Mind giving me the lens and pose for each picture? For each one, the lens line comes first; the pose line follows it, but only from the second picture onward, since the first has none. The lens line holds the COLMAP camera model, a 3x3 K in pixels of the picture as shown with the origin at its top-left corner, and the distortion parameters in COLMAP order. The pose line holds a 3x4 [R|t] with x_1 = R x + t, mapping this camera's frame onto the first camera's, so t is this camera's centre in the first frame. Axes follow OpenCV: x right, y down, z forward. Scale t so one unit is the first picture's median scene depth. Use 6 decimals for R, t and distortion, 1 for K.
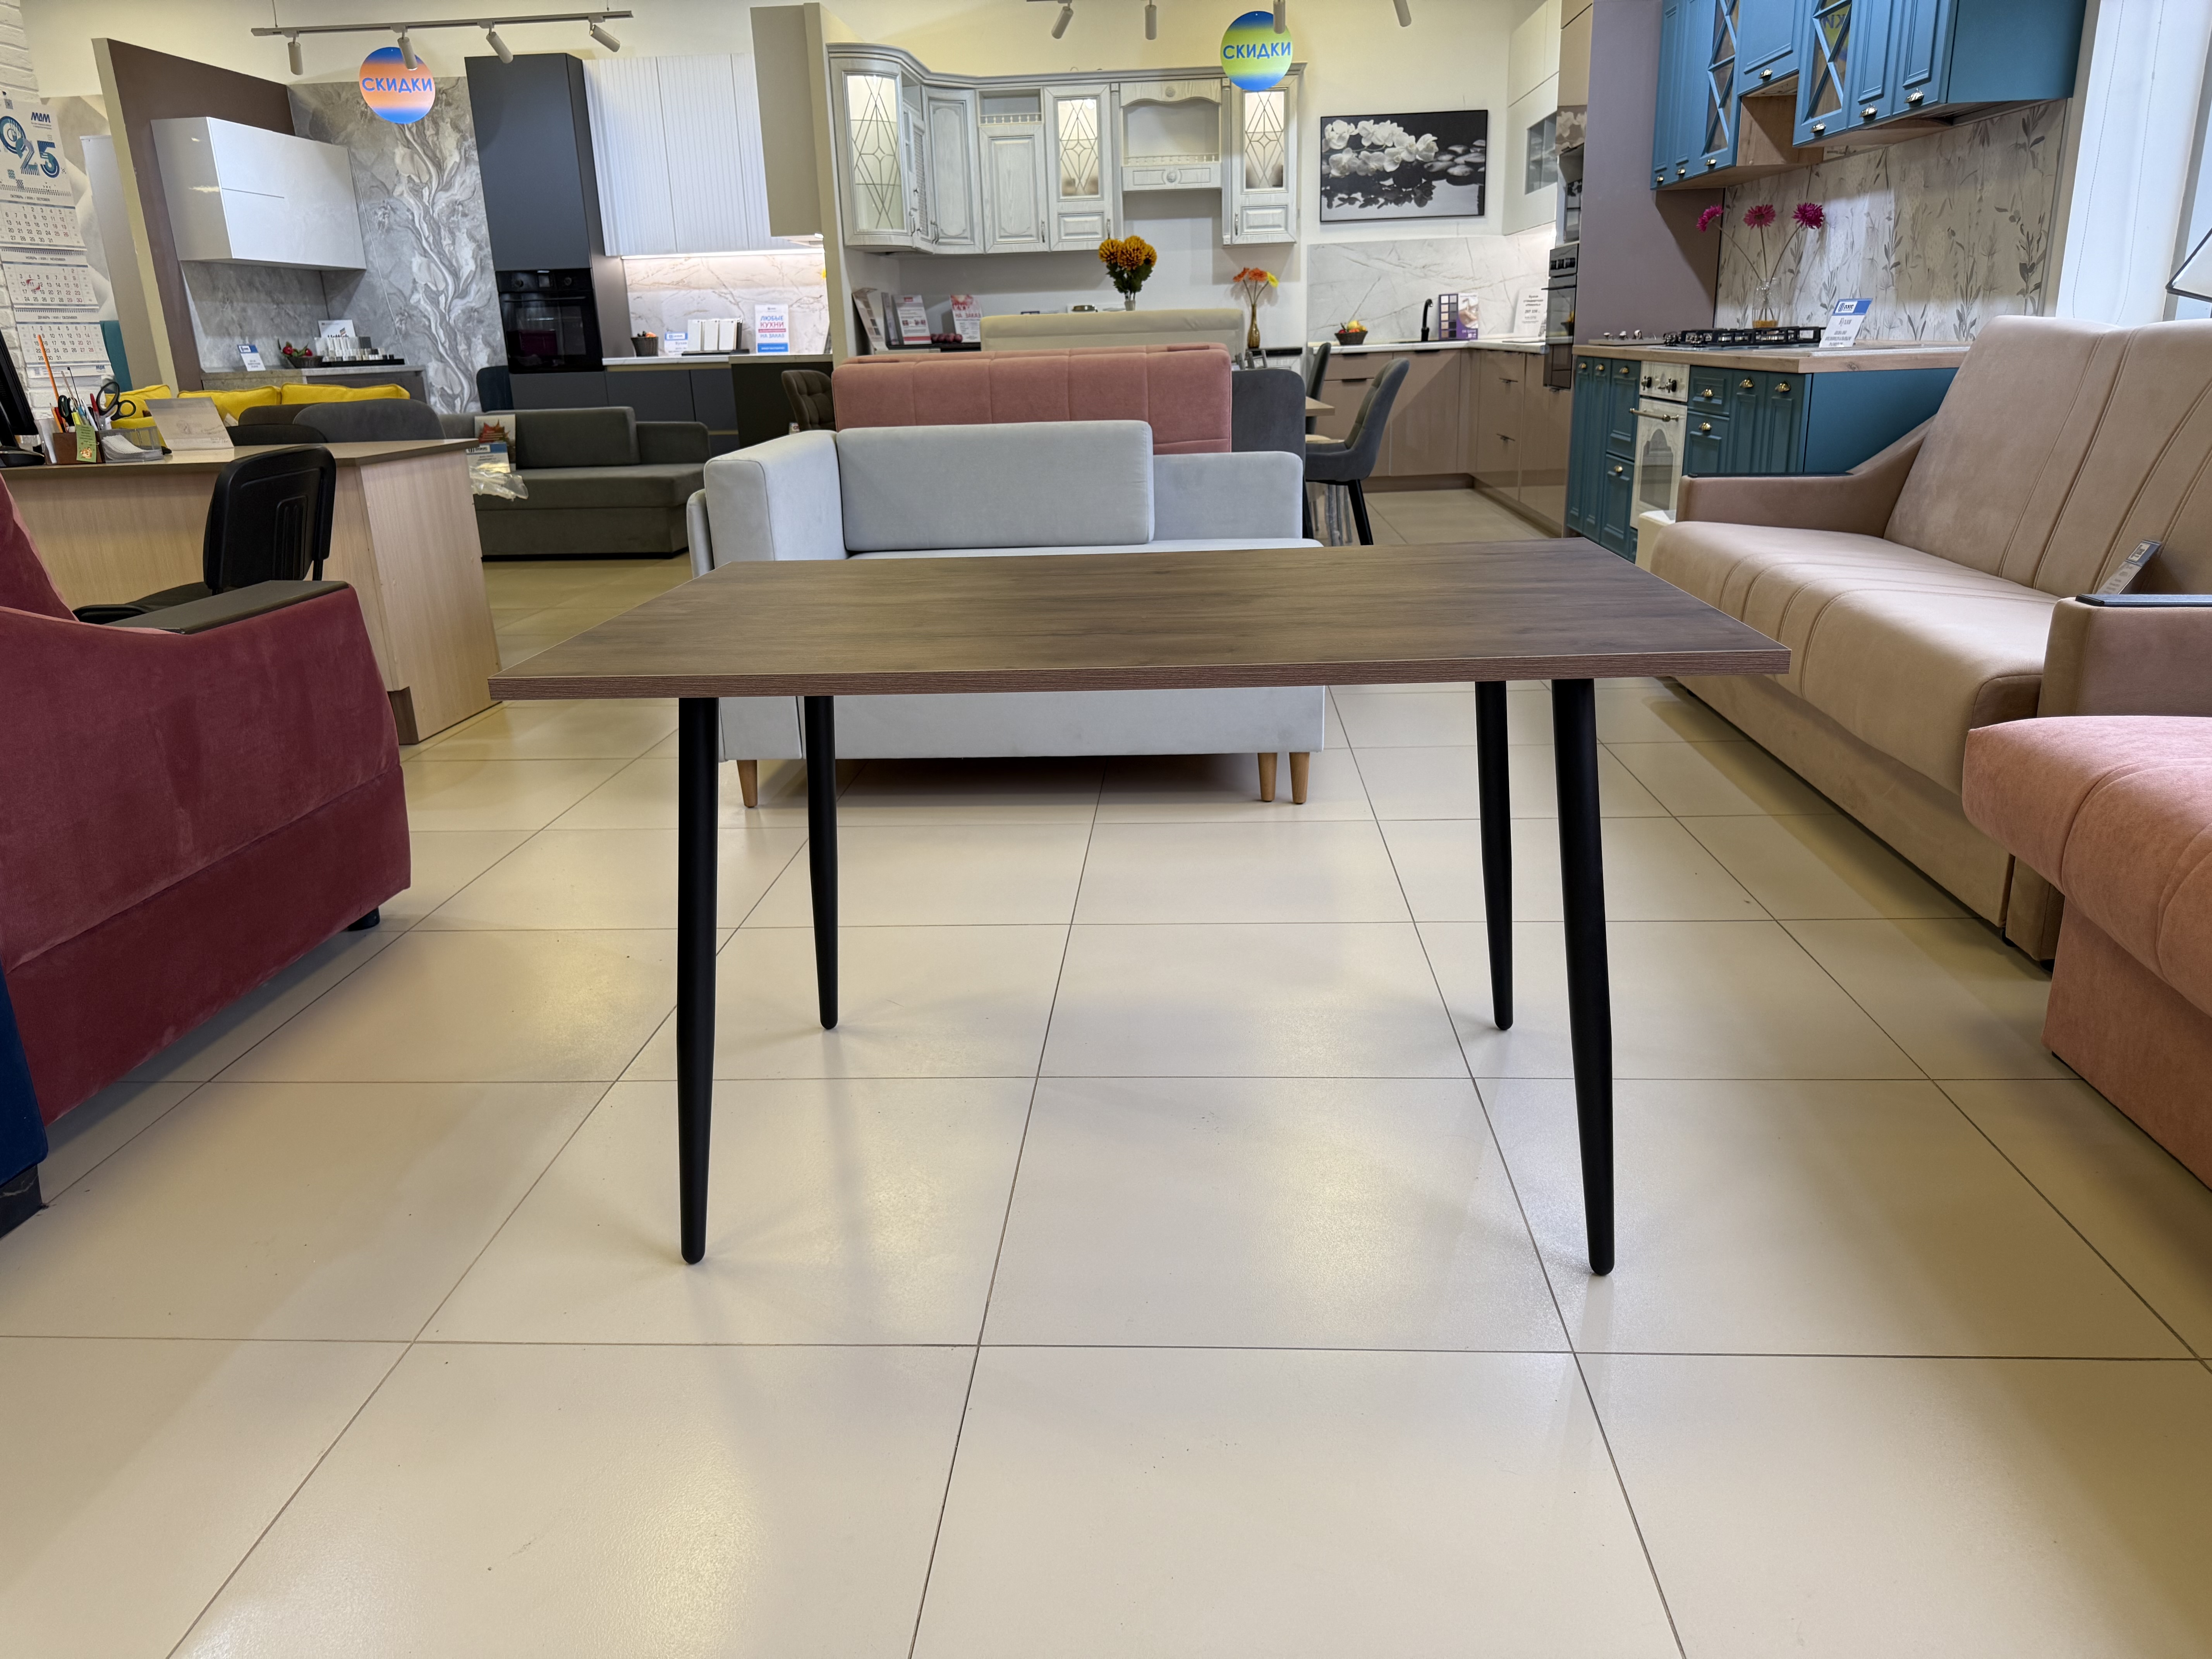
lens RADIAL K [[1583.3, 0, 1106.0], [0, 1583.3, 829.5], [0, 0, 1]] dist [0.003726, -0.002322]
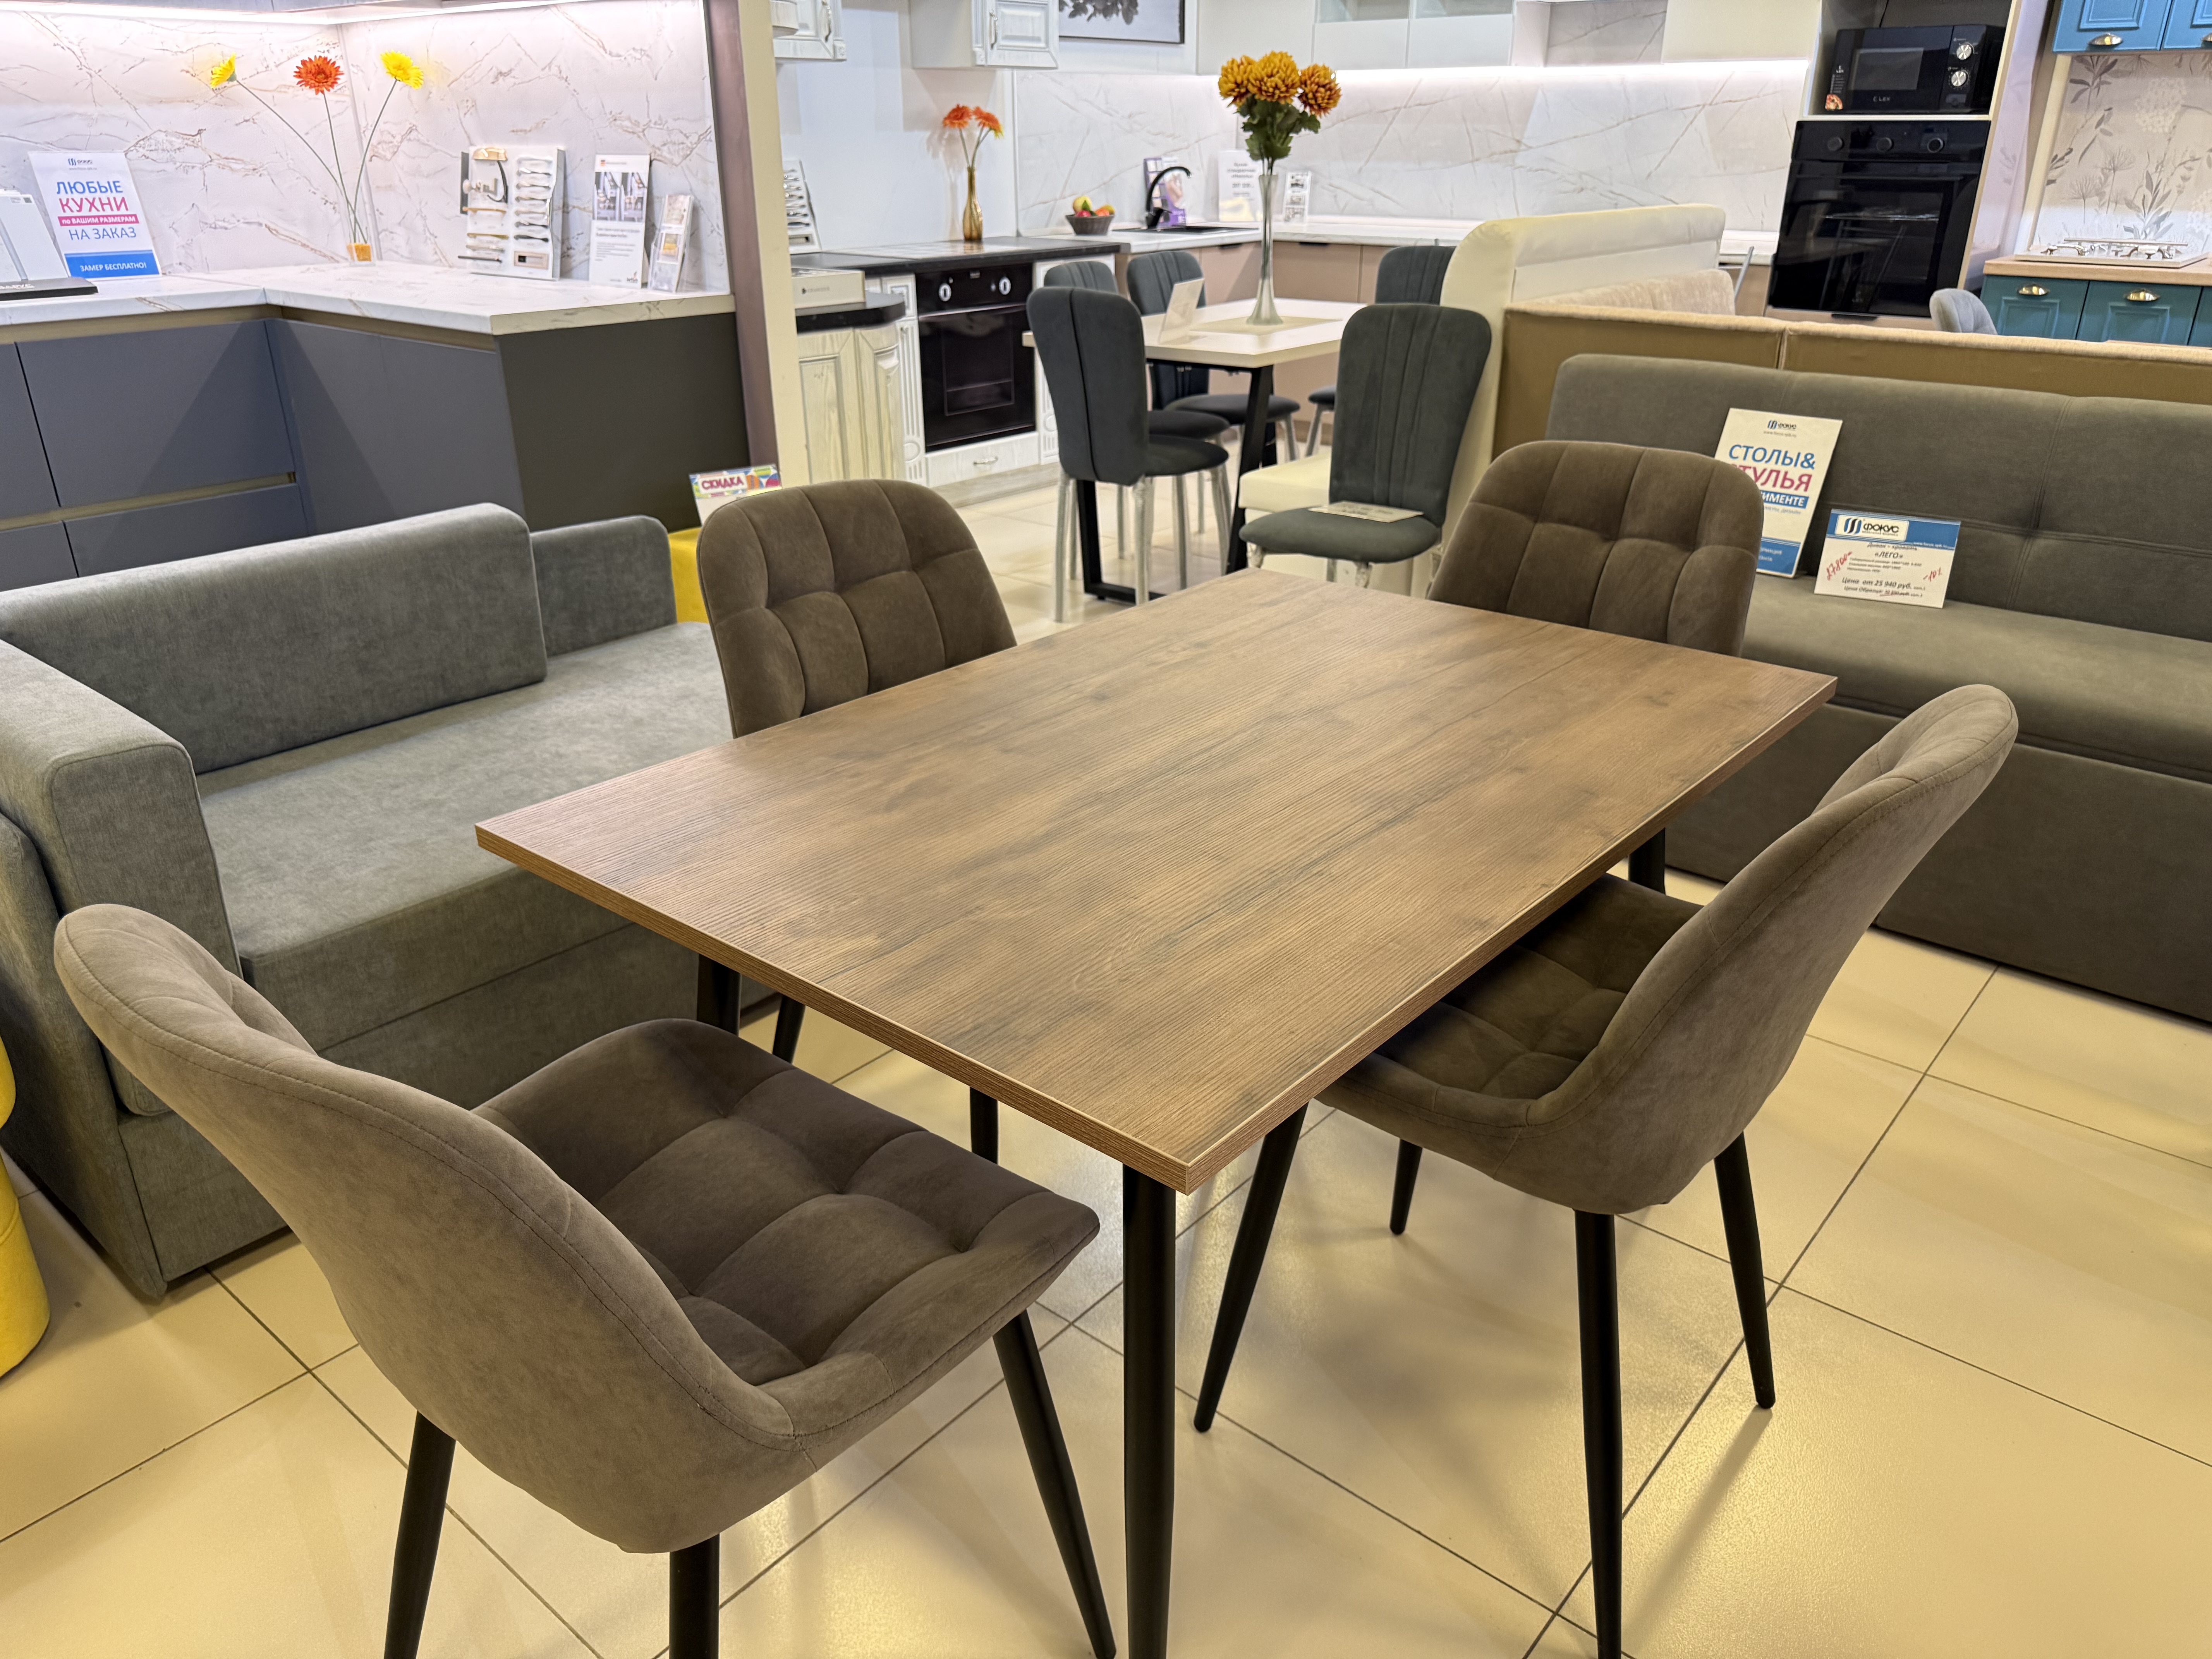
lens RADIAL K [[1589.9, 0, 1108.2], [0, 1589.9, 826.4], [0, 0, 1]] dist [0.001532, -0.007608]
pose [[0.598048, -0.294426, 0.745421, -0.425584], [0.223611, 0.954442, 0.197583, -0.209352], [-0.769634, 0.048520, 0.636639, 0.611887]]
